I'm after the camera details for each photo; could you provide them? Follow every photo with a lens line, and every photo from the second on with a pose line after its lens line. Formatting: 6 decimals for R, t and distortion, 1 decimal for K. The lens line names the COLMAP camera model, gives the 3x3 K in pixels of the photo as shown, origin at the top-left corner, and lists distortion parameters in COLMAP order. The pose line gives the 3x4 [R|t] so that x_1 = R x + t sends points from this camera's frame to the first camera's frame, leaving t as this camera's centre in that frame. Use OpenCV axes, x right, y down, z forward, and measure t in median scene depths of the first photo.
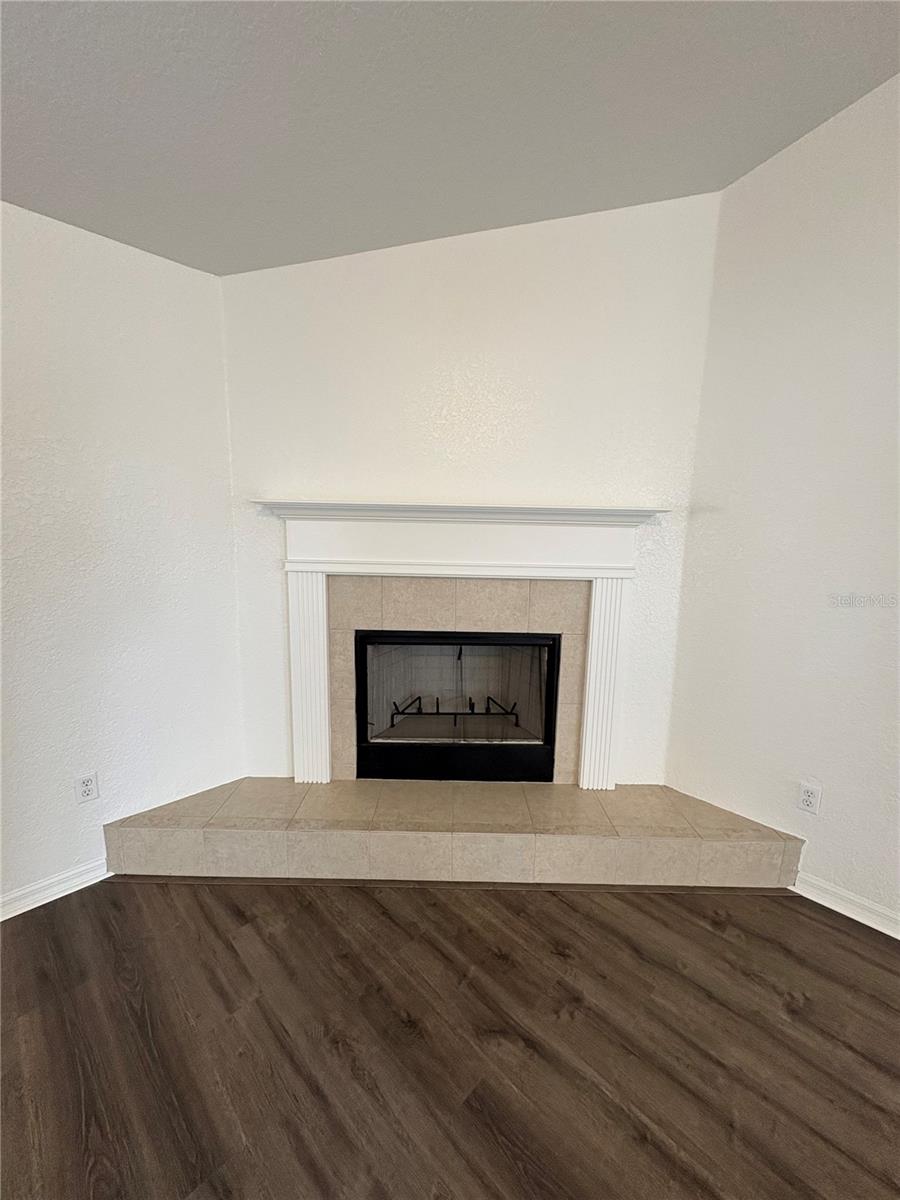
lens RADIAL K [[476.5, 0, 450.3], [0, 476.5, 602.7], [0, 0, 1]] dist [0.001969, -0.000117]
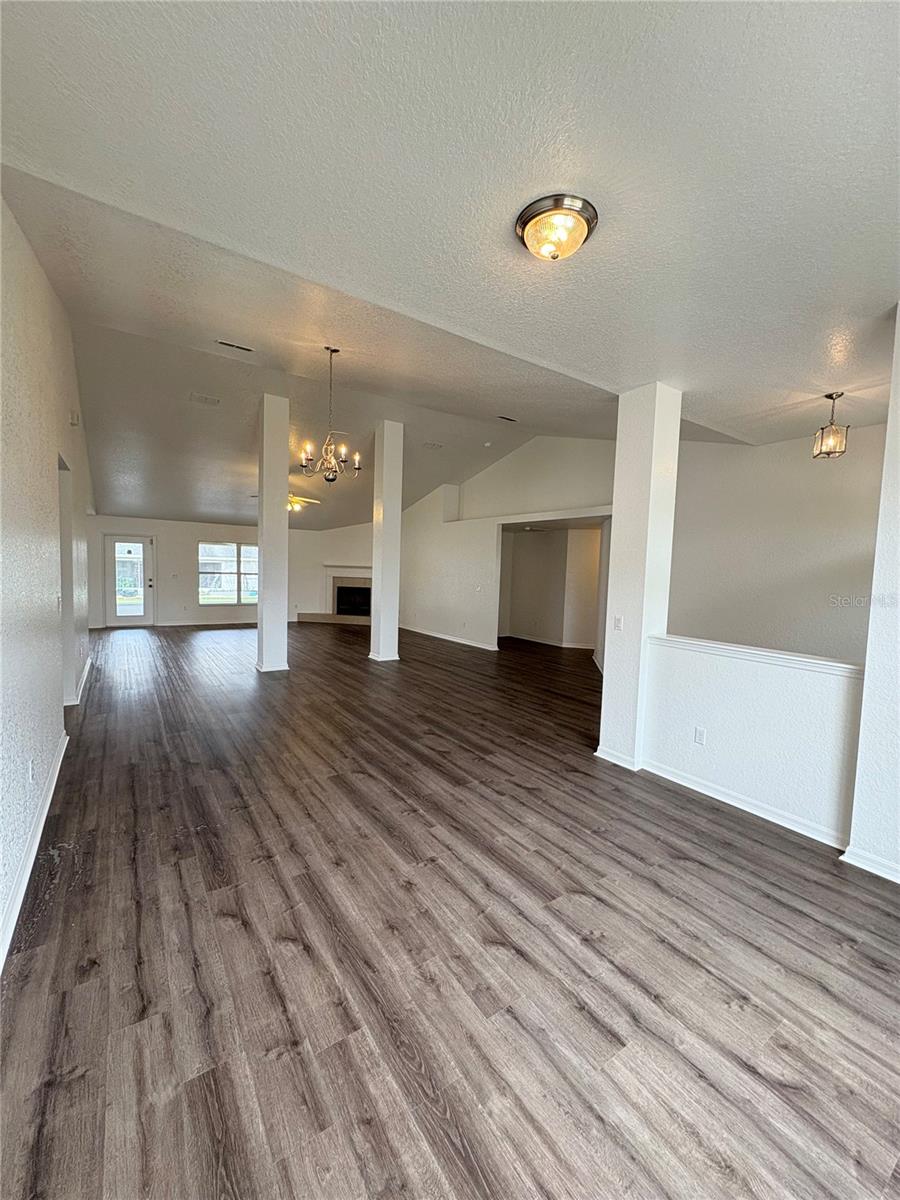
lens RADIAL K [[476.5, 0, 440.9], [0, 476.5, 596.9], [0, 0, 1]] dist [0.001969, -0.000117]
pose [[0.976757, 0.021352, -0.213284, 2.261871], [-0.046261, 0.992575, -0.112490, 0.774566], [0.209299, 0.119742, 0.970493, -4.338940]]
